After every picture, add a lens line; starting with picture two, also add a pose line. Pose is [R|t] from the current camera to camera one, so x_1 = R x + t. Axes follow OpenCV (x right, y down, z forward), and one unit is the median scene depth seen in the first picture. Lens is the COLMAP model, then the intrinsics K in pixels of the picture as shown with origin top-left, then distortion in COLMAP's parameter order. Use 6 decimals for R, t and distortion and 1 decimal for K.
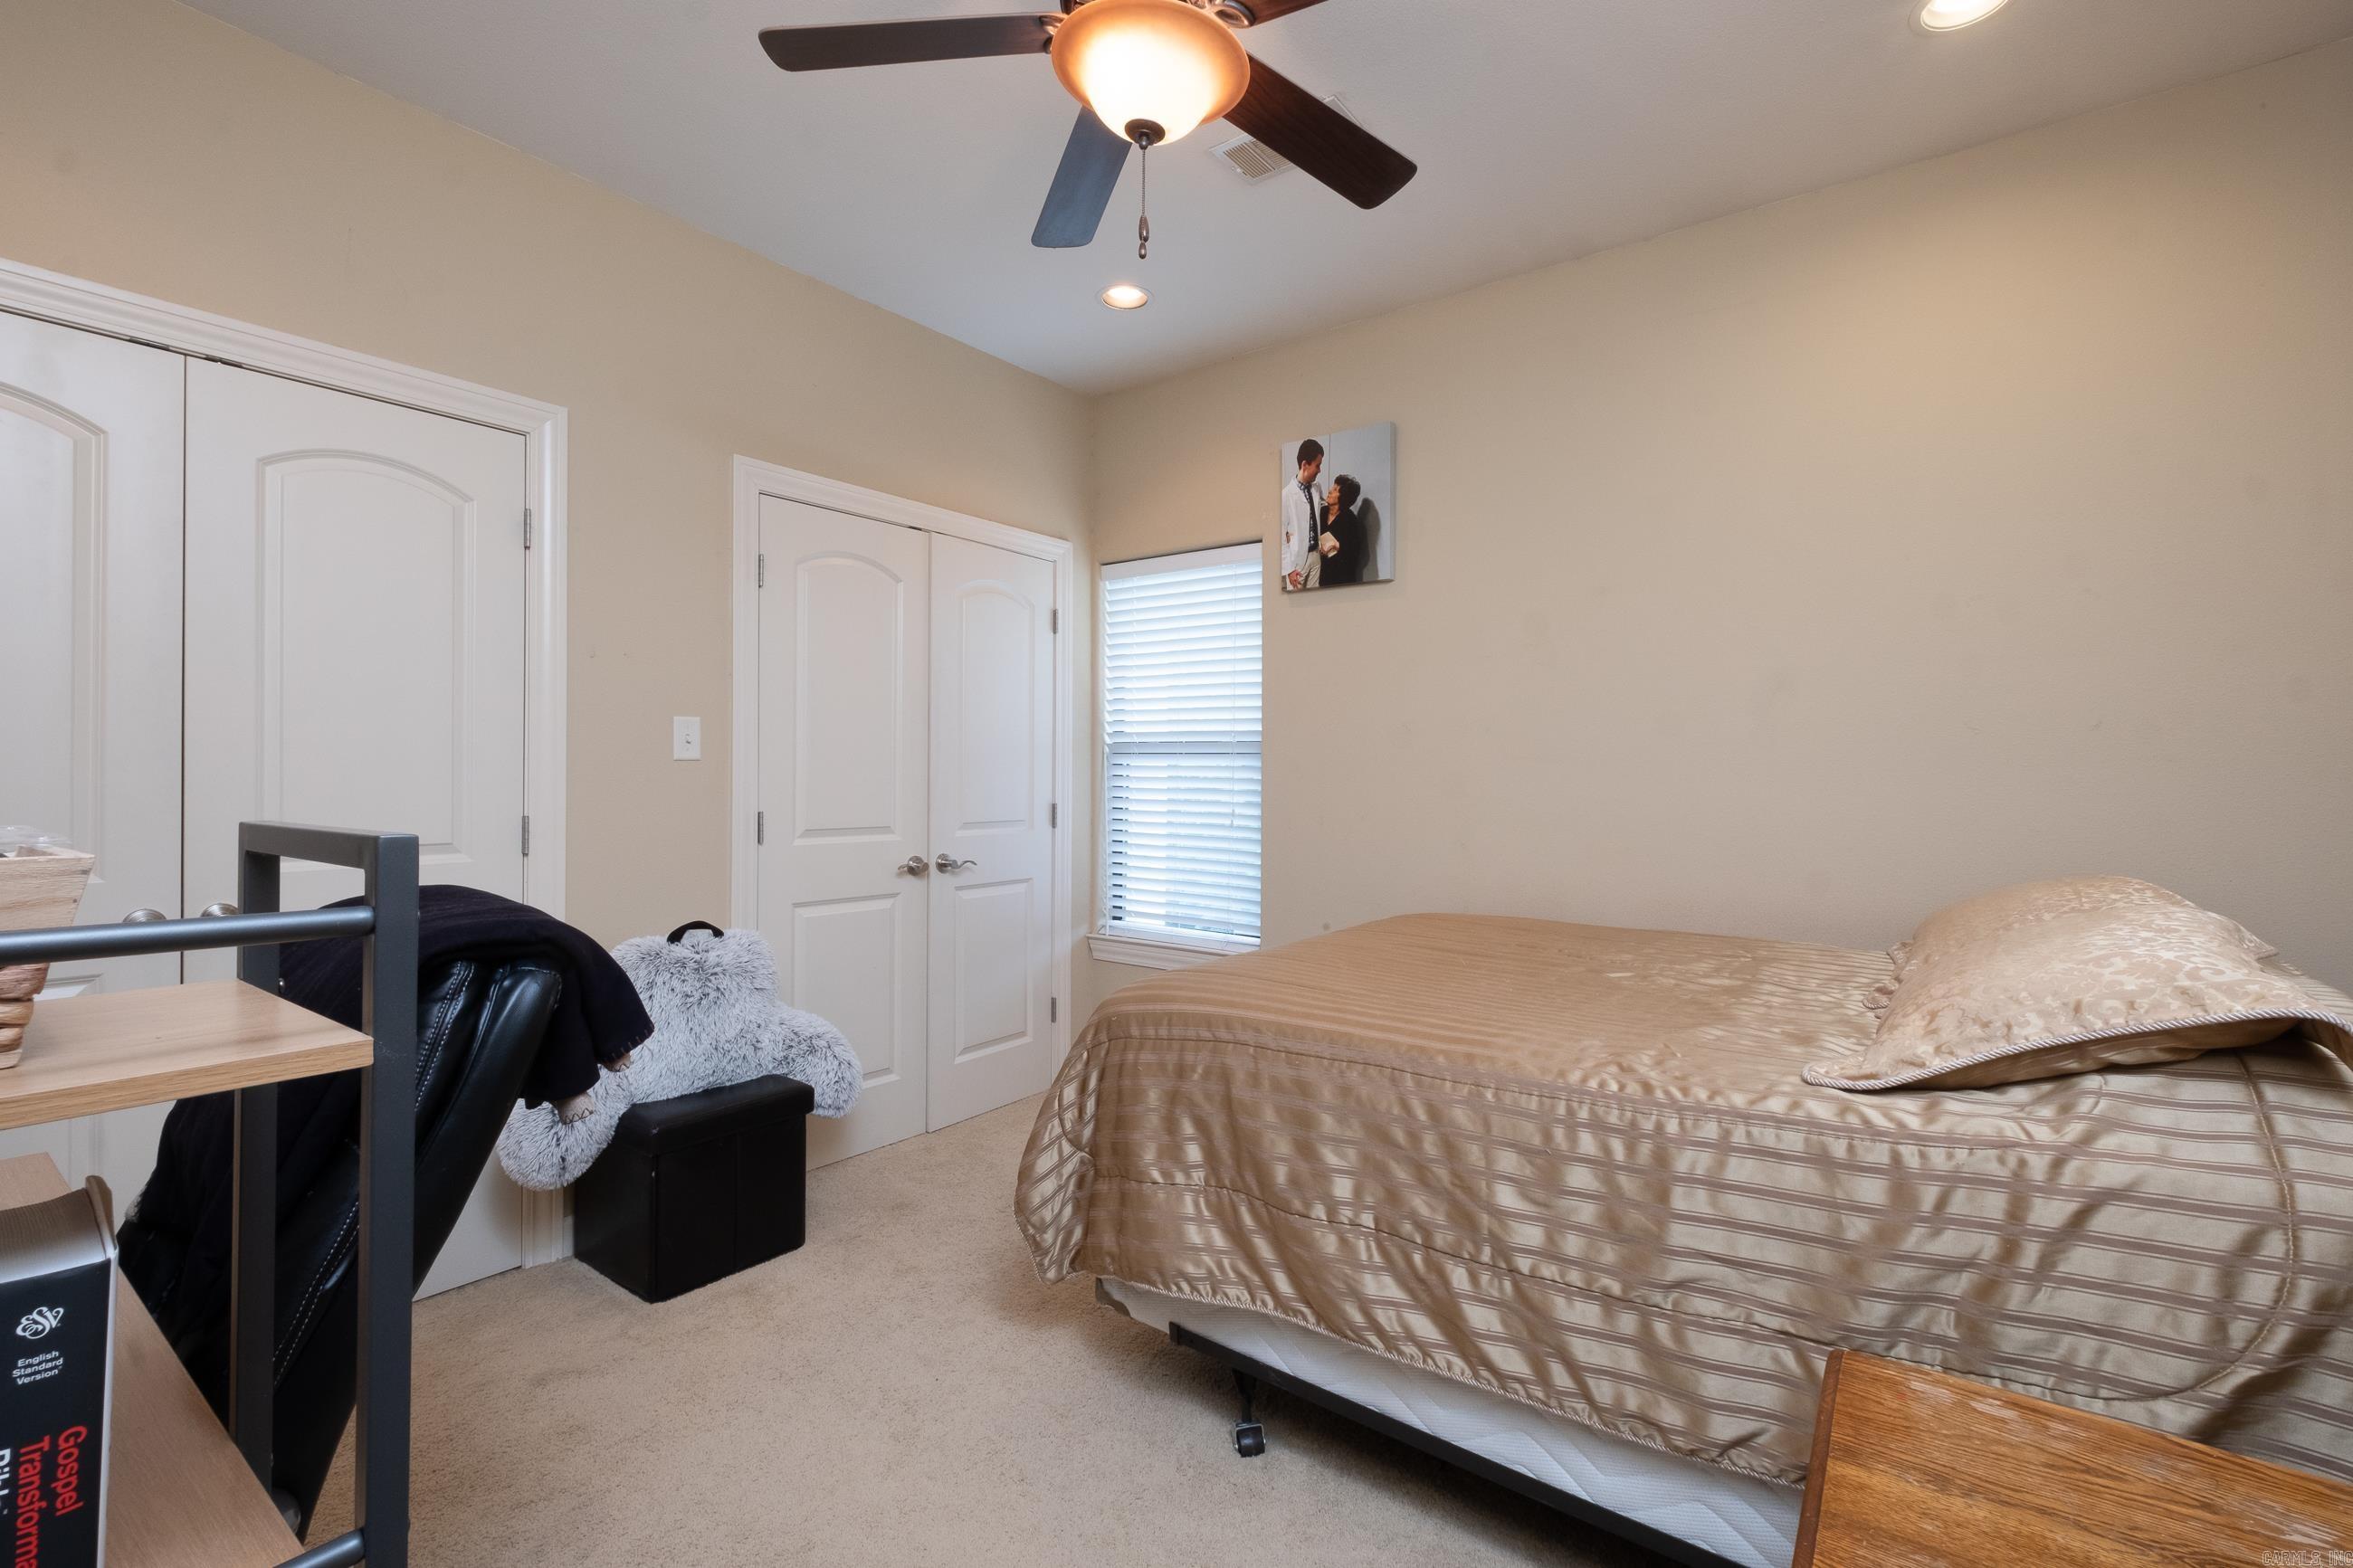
lens RADIAL K [[1037.2, 0, 1162.7], [0, 1037.2, 776.1], [0, 0, 1]] dist [0.001014, -0.002379]
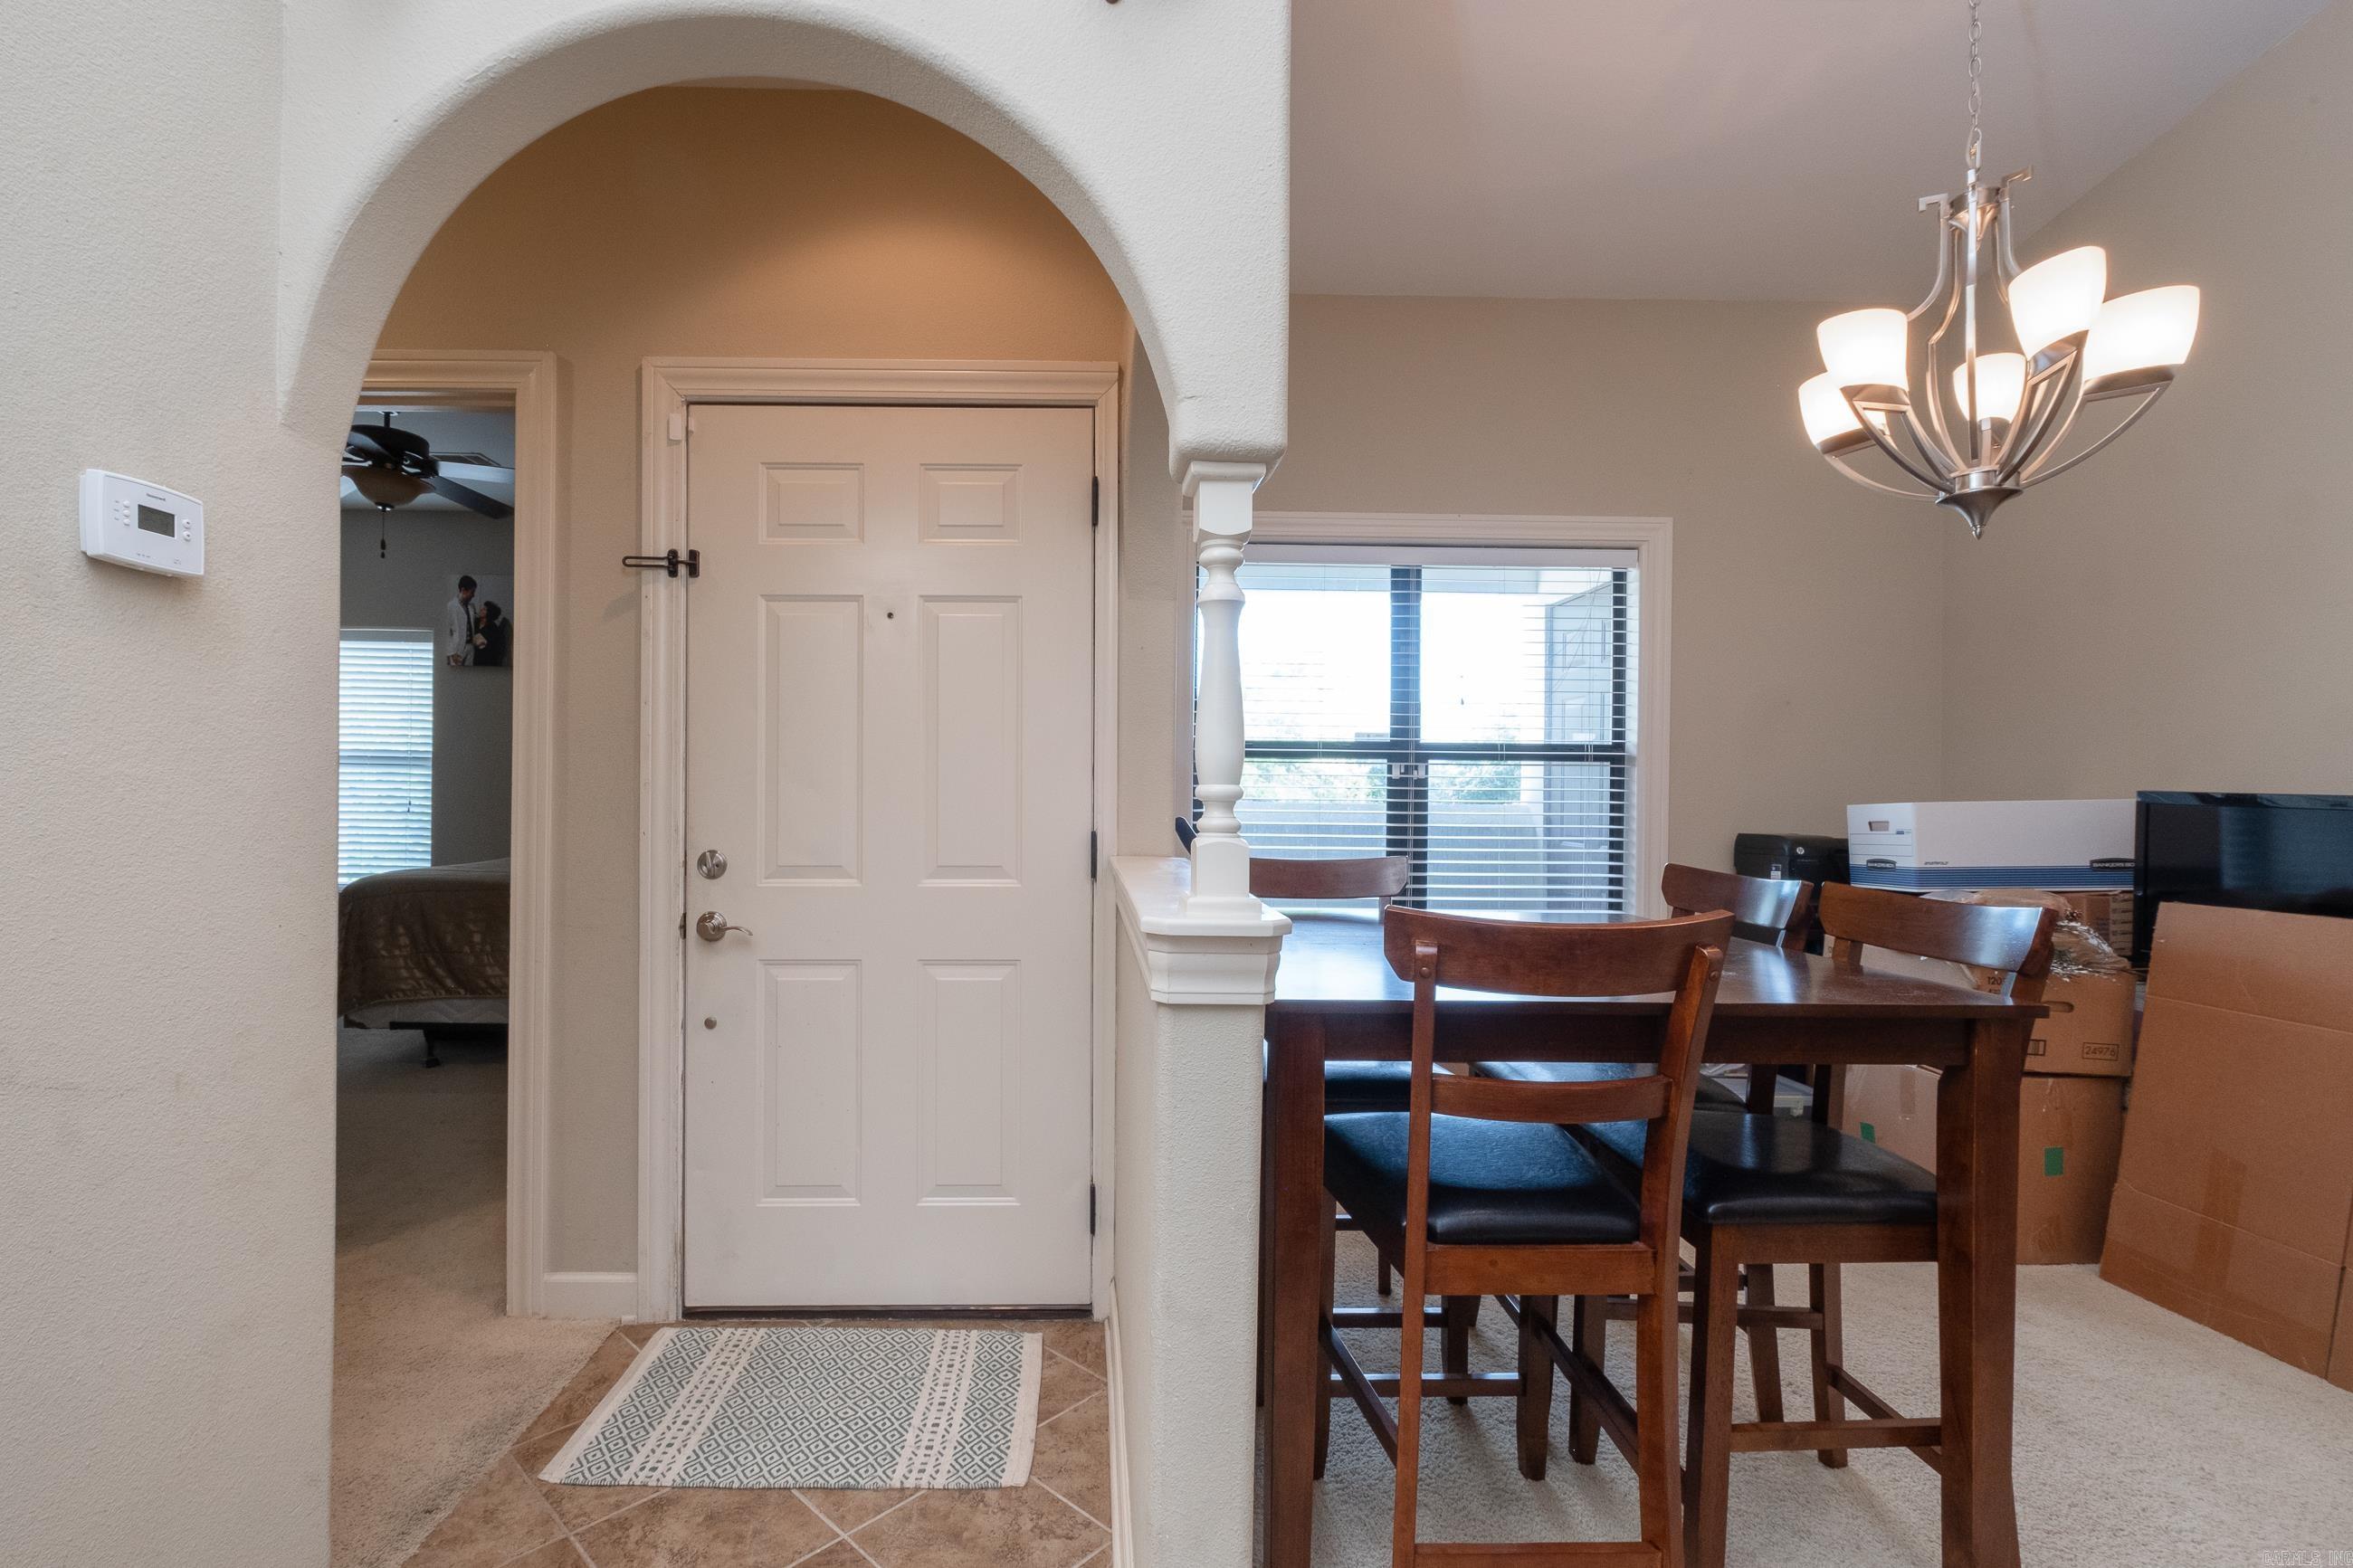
lens RADIAL K [[1037.2, 0, 1074.4], [0, 1037.2, 801.8], [0, 0, 1]] dist [0.001014, -0.002379]
pose [[0.787493, 0.001468, 0.616321, -0.120524], [-0.010934, 0.999873, 0.011588, 0.009368], [-0.616226, -0.015864, 0.787409, -0.948403]]
